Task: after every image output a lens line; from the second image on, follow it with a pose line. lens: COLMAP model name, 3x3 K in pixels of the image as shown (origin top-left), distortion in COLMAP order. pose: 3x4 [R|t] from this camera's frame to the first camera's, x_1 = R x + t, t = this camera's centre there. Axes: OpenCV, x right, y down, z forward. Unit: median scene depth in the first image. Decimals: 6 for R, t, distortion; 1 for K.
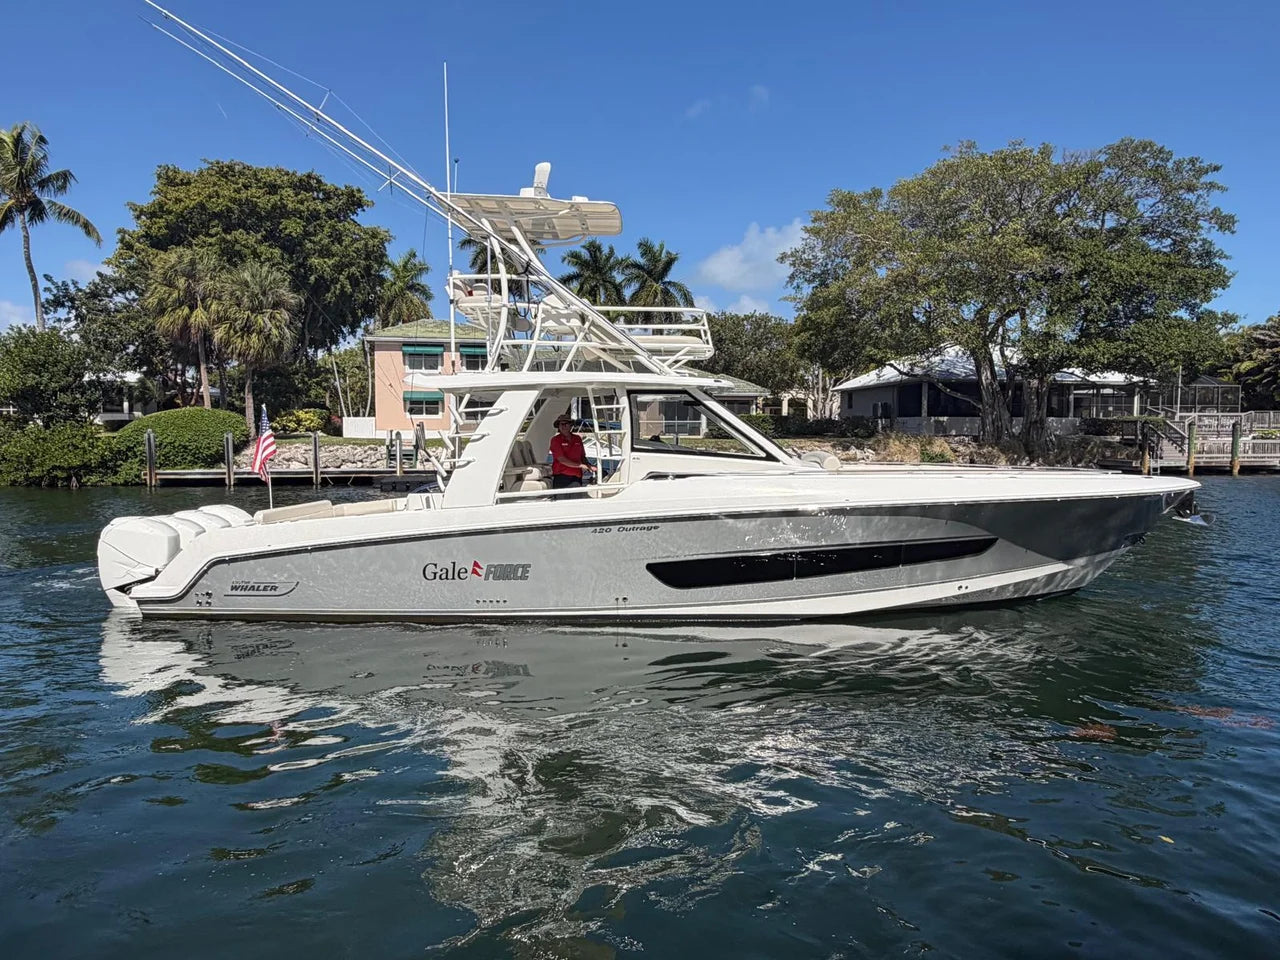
lens RADIAL K [[916.6, 0, 630.2], [0, 916.6, 475.1], [0, 0, 1]] dist [0.003734, 0.006874]
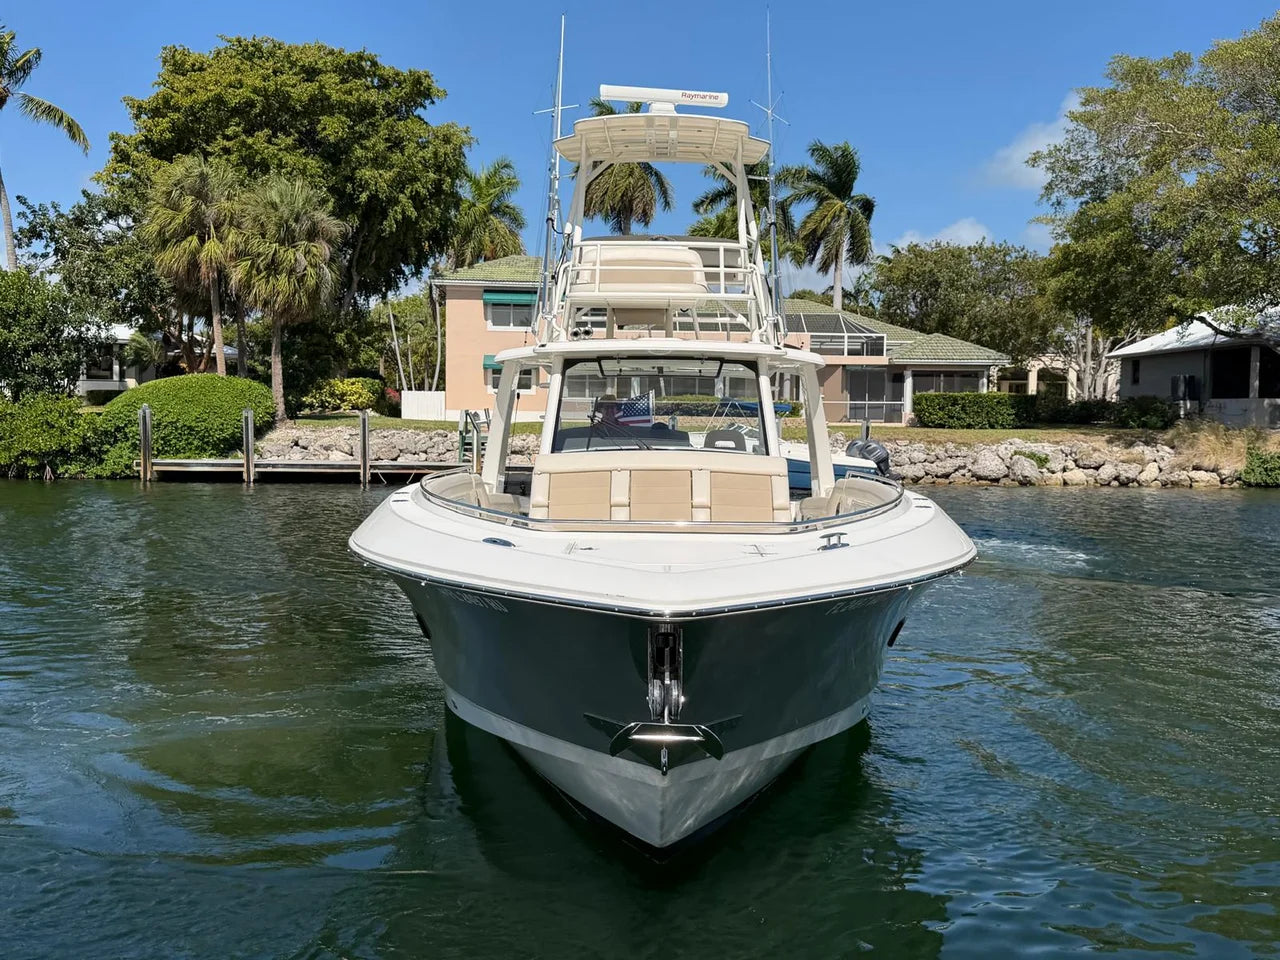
lens RADIAL K [[1114.7, 0, 660.0], [0, 1114.7, 477.6], [0, 0, 1]] dist [0.163759, -0.332881]
pose [[0.991941, 0.019991, -0.125116, 0.002495], [-0.019367, 0.999793, 0.006201, -0.003769], [0.125214, -0.003728, 0.992123, 0.141981]]
